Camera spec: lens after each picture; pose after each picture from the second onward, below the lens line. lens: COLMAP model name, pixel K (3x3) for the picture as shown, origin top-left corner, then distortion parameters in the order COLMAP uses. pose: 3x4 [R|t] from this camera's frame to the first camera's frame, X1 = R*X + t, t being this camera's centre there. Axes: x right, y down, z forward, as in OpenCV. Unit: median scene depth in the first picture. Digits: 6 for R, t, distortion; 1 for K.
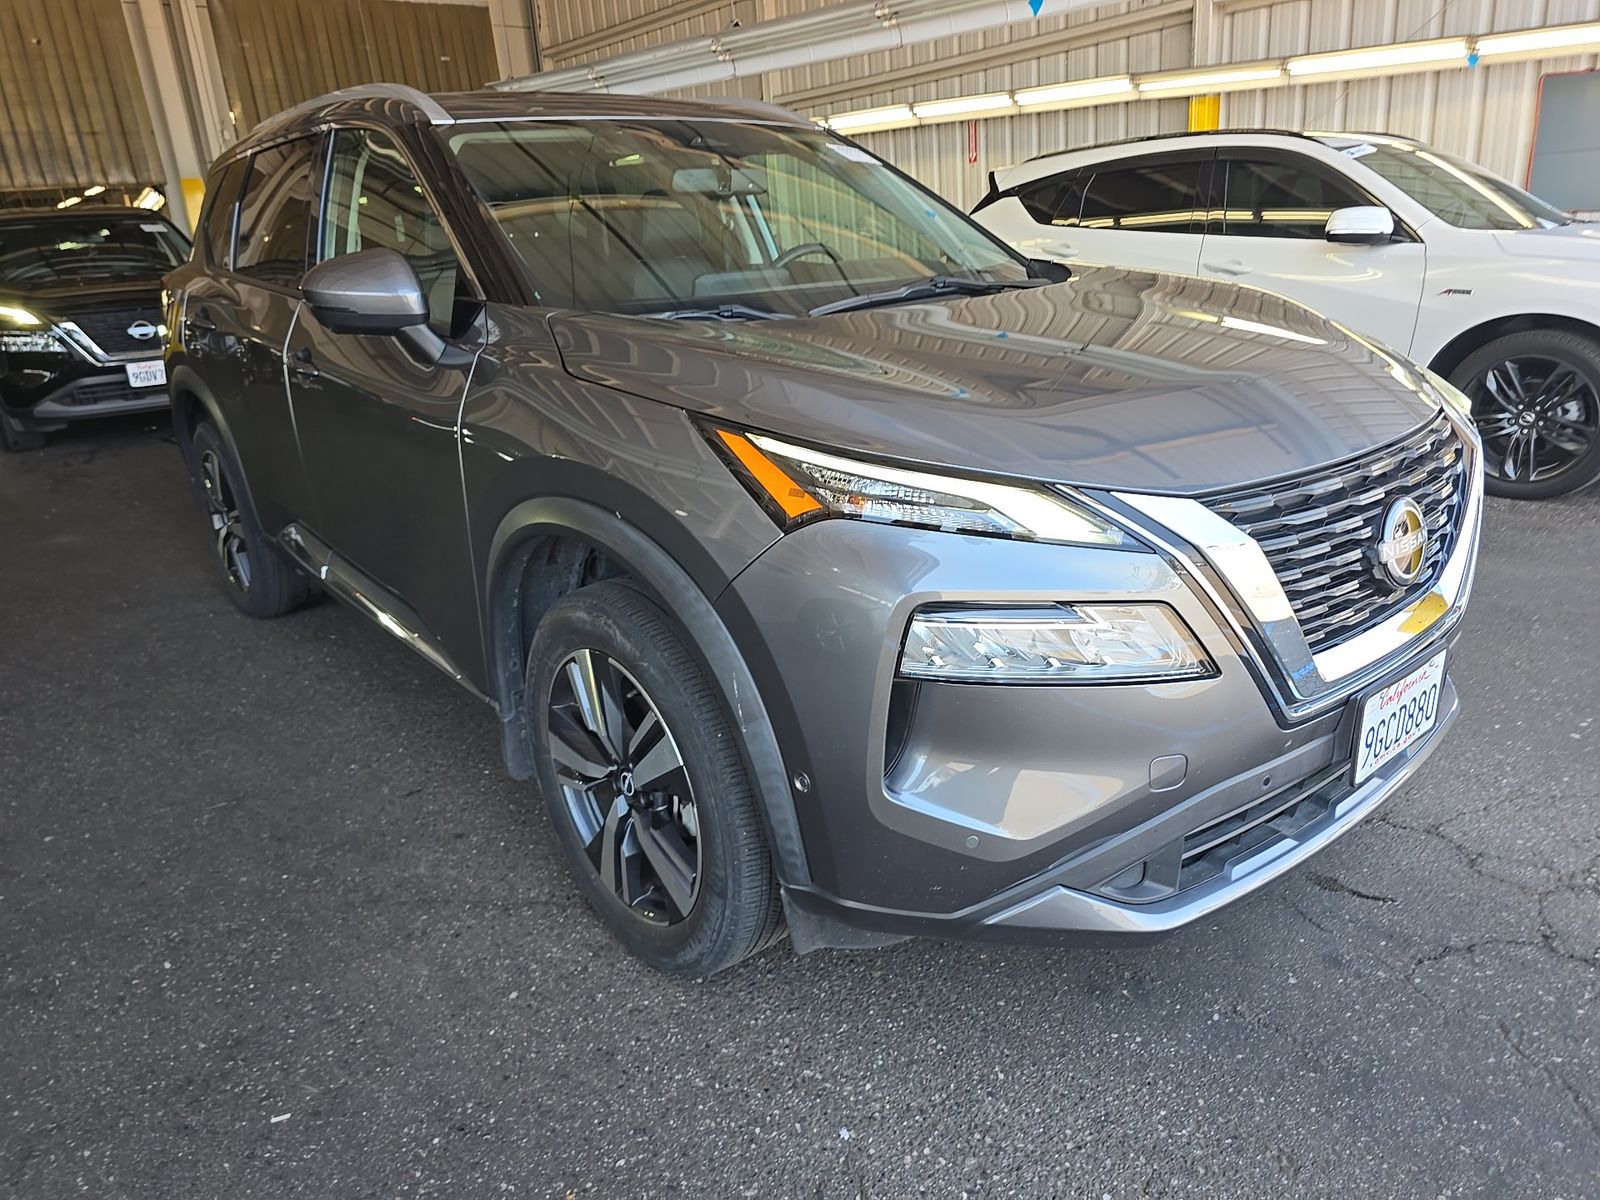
lens RADIAL K [[1056.2, 0, 800.0], [0, 1056.2, 600.0], [0, 0, 1]] dist [0.040667, -0.031085]
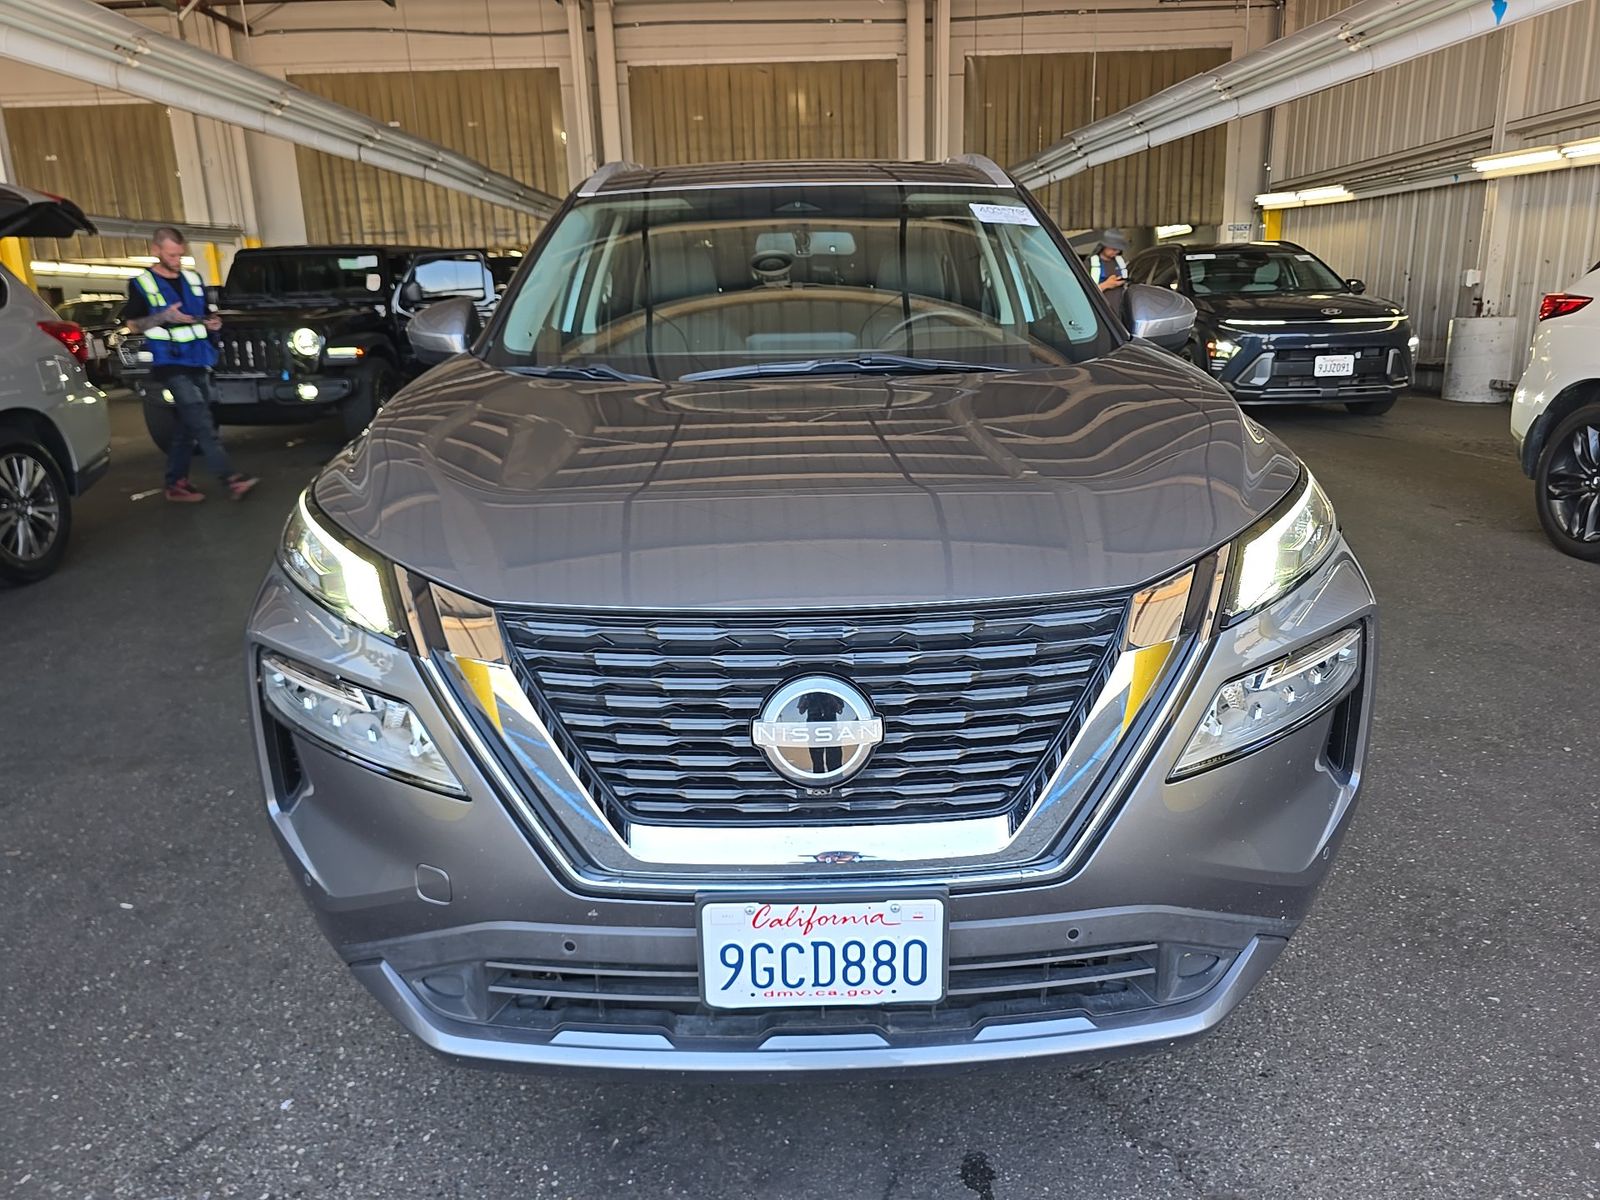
lens RADIAL K [[1056.2, 0, 800.0], [0, 1056.2, 600.0], [0, 0, 1]] dist [0.040667, -0.031085]
pose [[0.778178, 0.210546, -0.591701, 0.335813], [-0.229102, 0.972376, 0.044698, -0.061178], [0.584767, 0.100777, 0.804917, 0.121203]]
